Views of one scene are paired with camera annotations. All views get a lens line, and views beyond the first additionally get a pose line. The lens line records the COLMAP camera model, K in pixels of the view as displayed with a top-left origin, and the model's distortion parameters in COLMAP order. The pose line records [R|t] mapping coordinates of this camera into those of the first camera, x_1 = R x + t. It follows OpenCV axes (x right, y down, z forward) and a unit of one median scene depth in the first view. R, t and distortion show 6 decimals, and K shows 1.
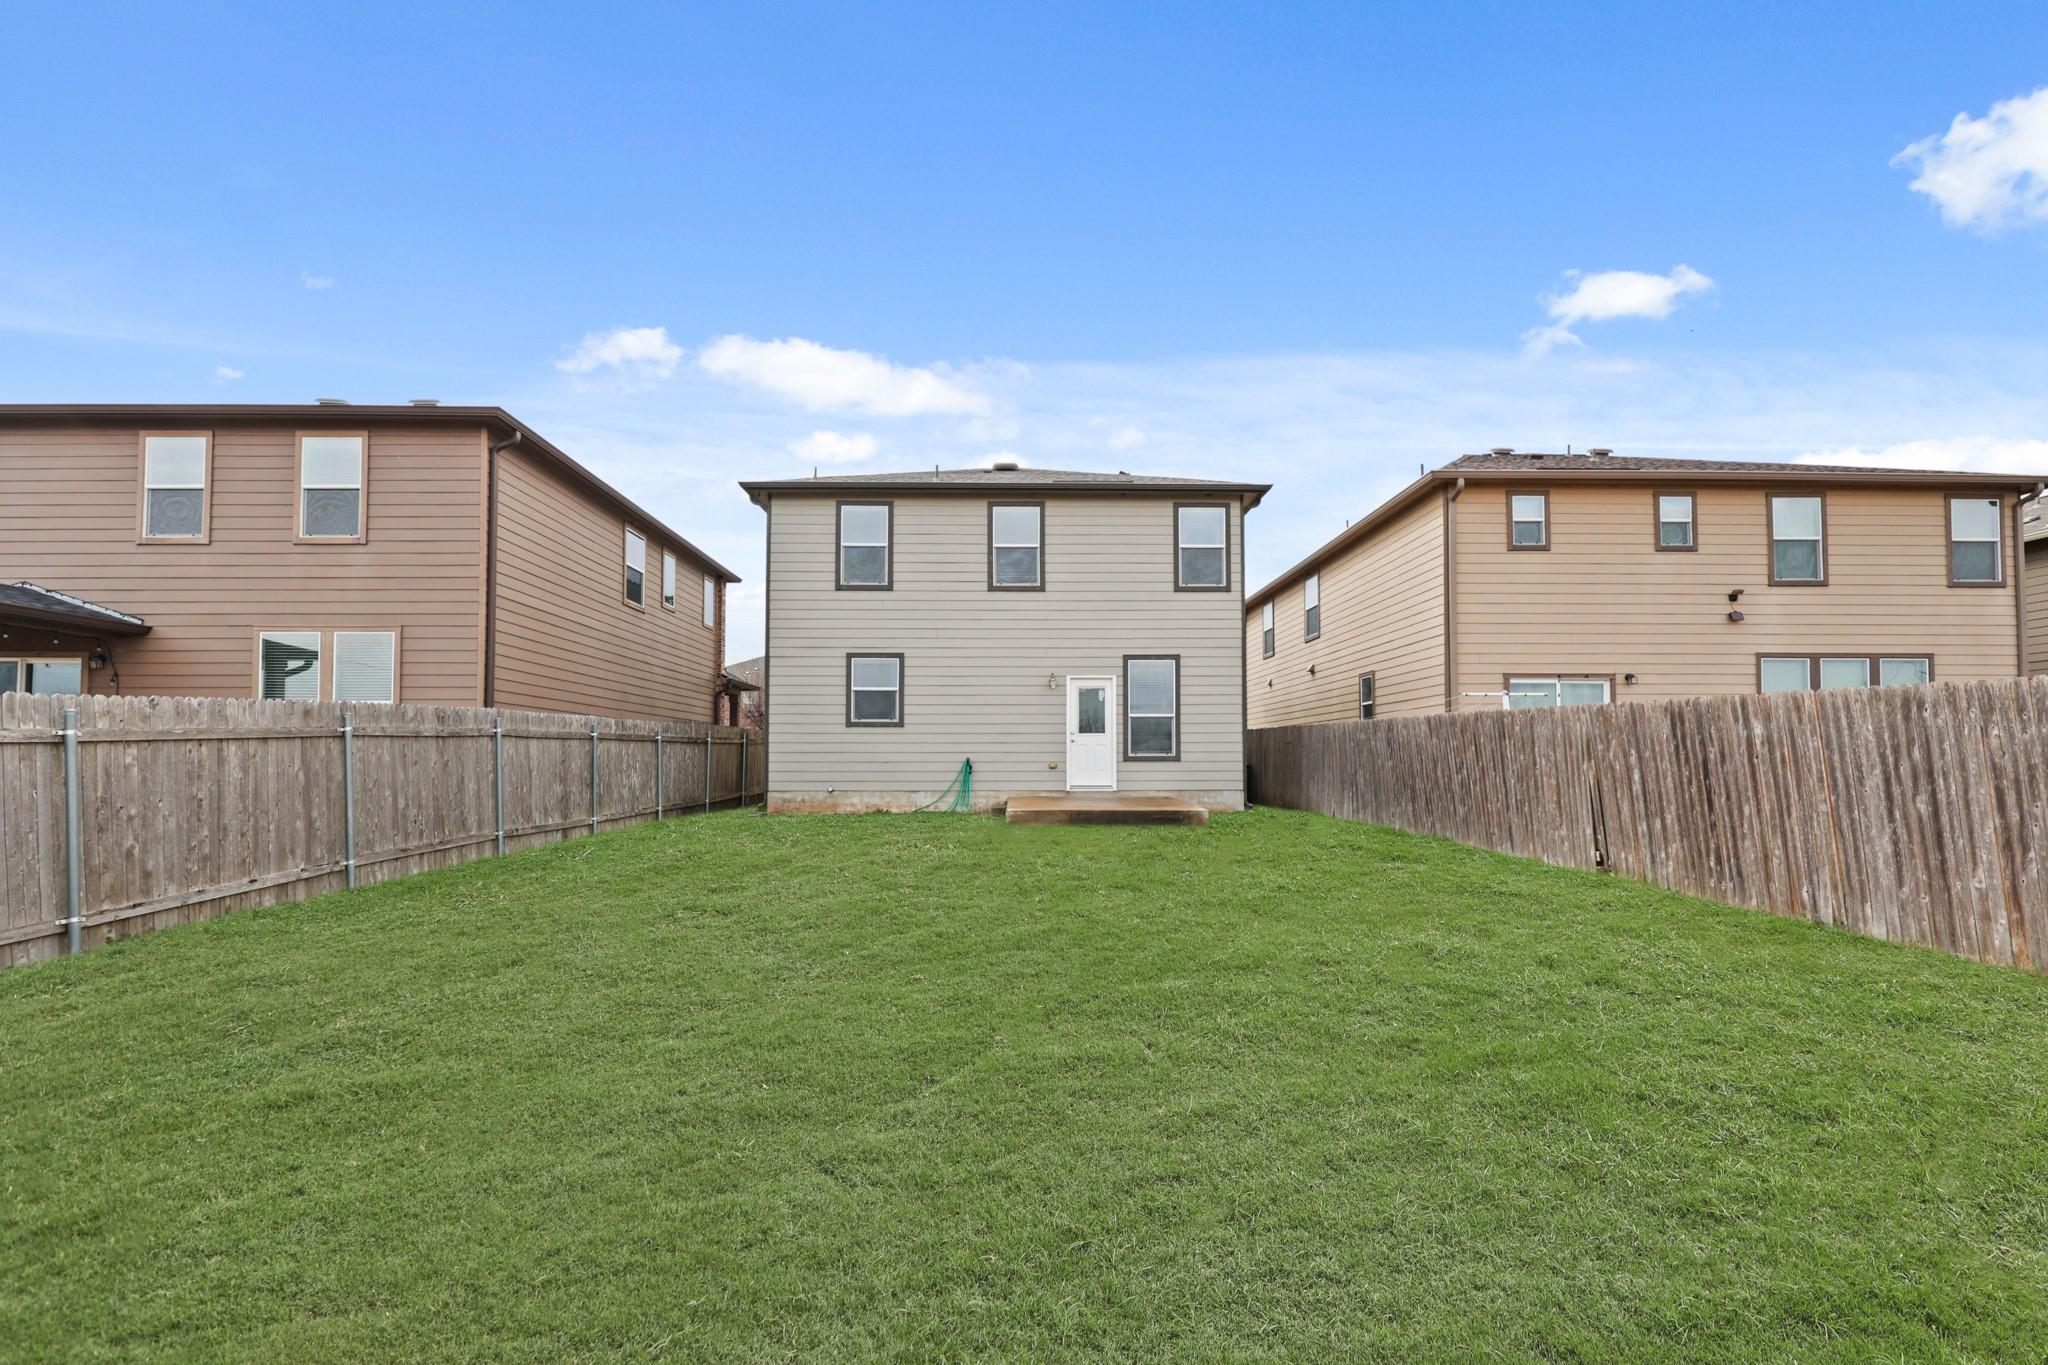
lens RADIAL K [[841.7, 0, 1030.7], [0, 841.7, 695.2], [0, 0, 1]] dist [0.004243, 0.000436]
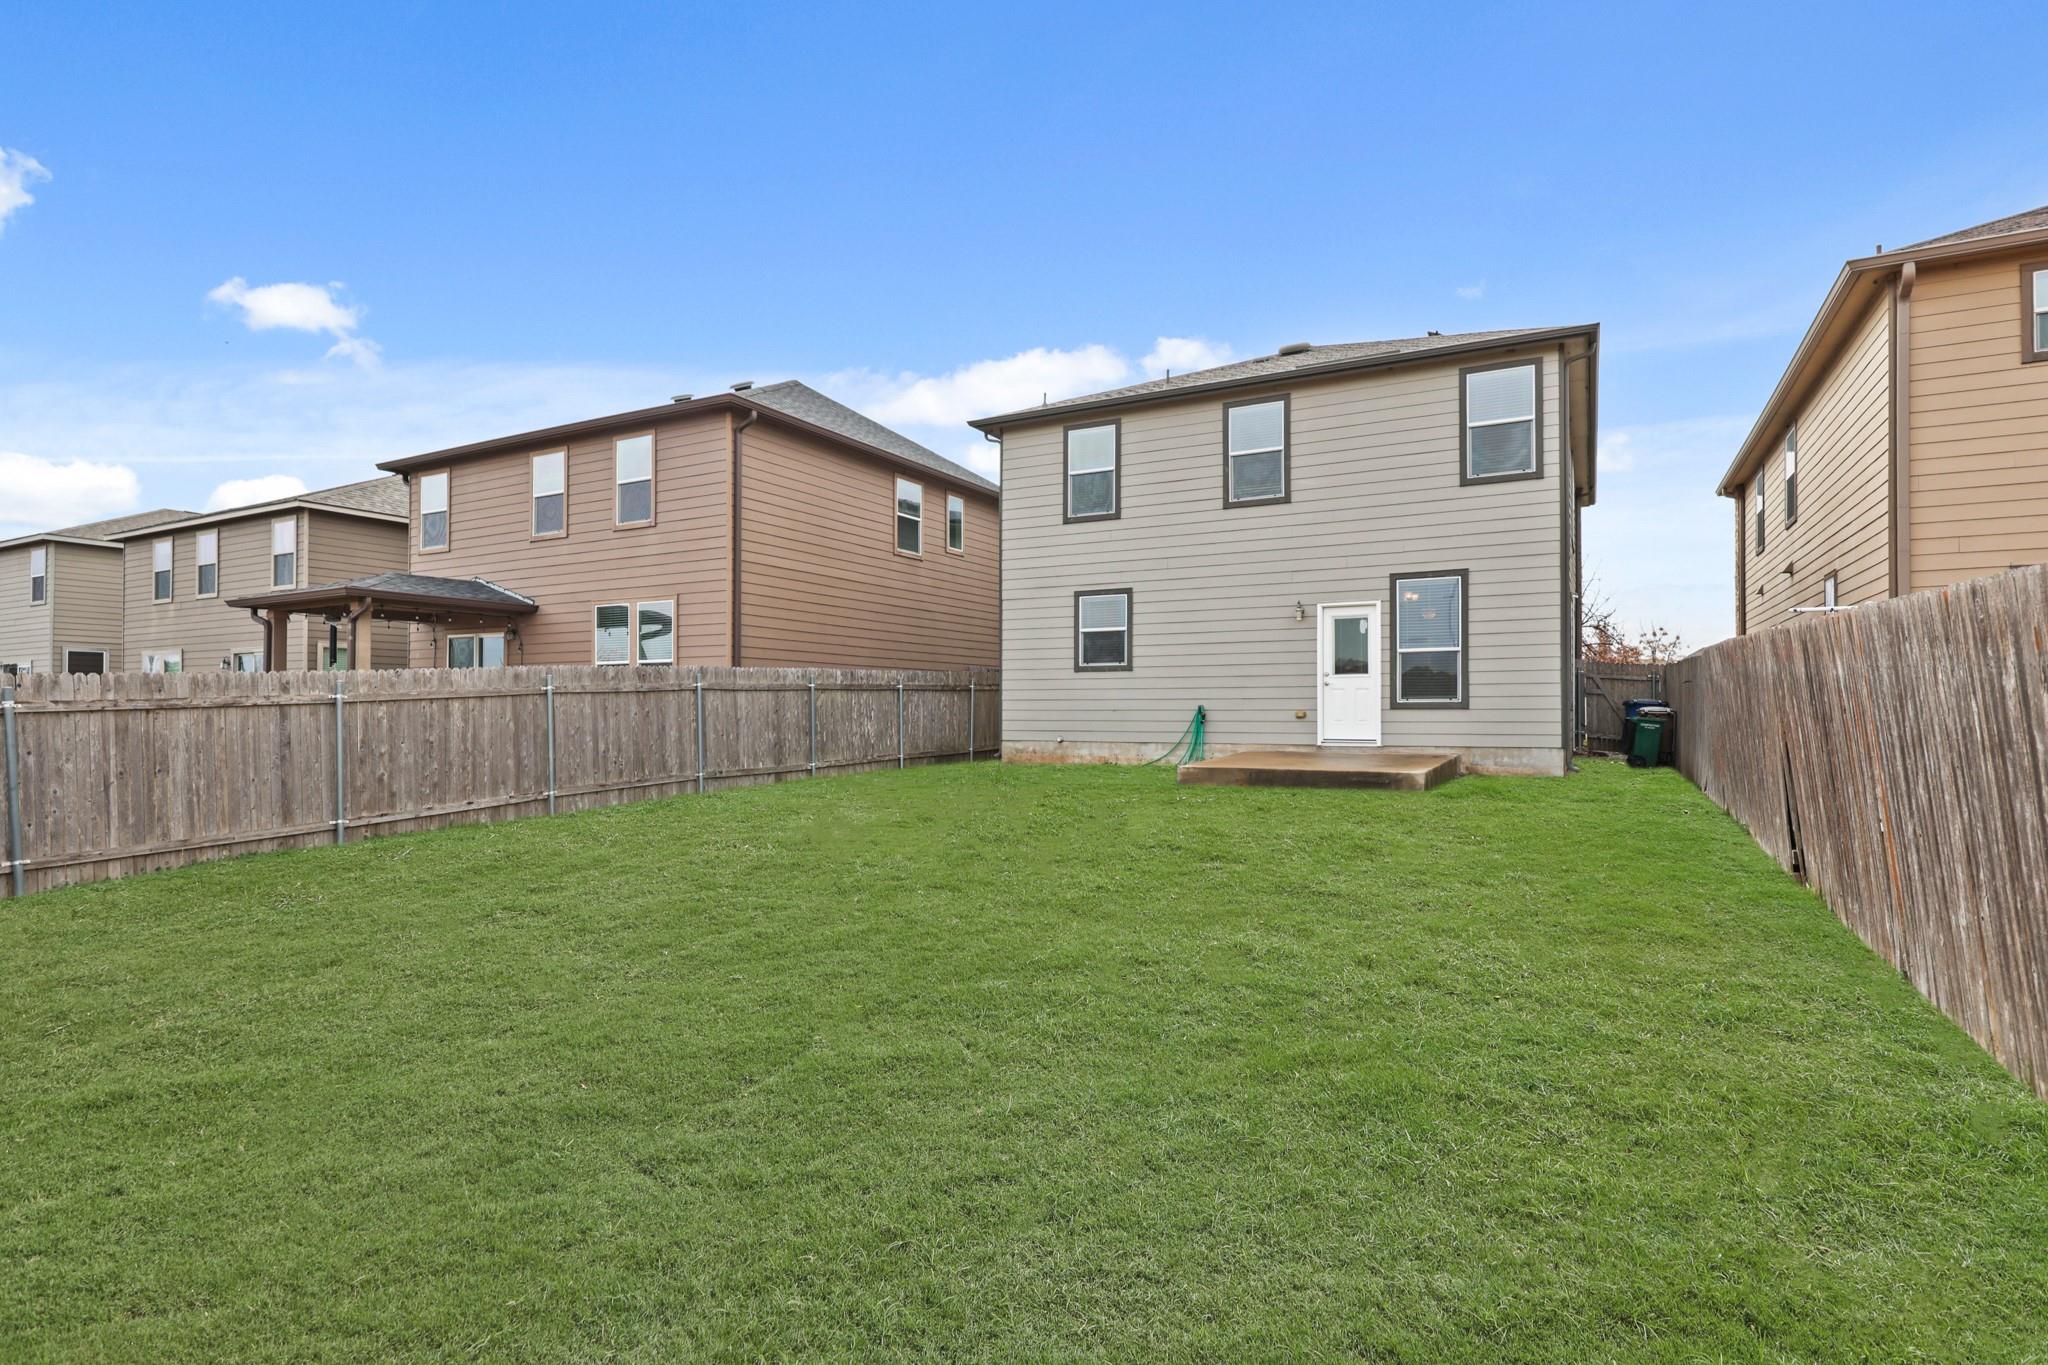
lens RADIAL K [[1015.2, 0, 1033.5], [0, 1015.2, 642.8], [0, 0, 1]] dist [0.004138, 0.000525]
pose [[0.878140, -0.032653, -0.477288, 0.350117], [0.041191, 0.999124, 0.007432, -0.005674], [0.476628, -0.026186, 0.878715, 0.005663]]
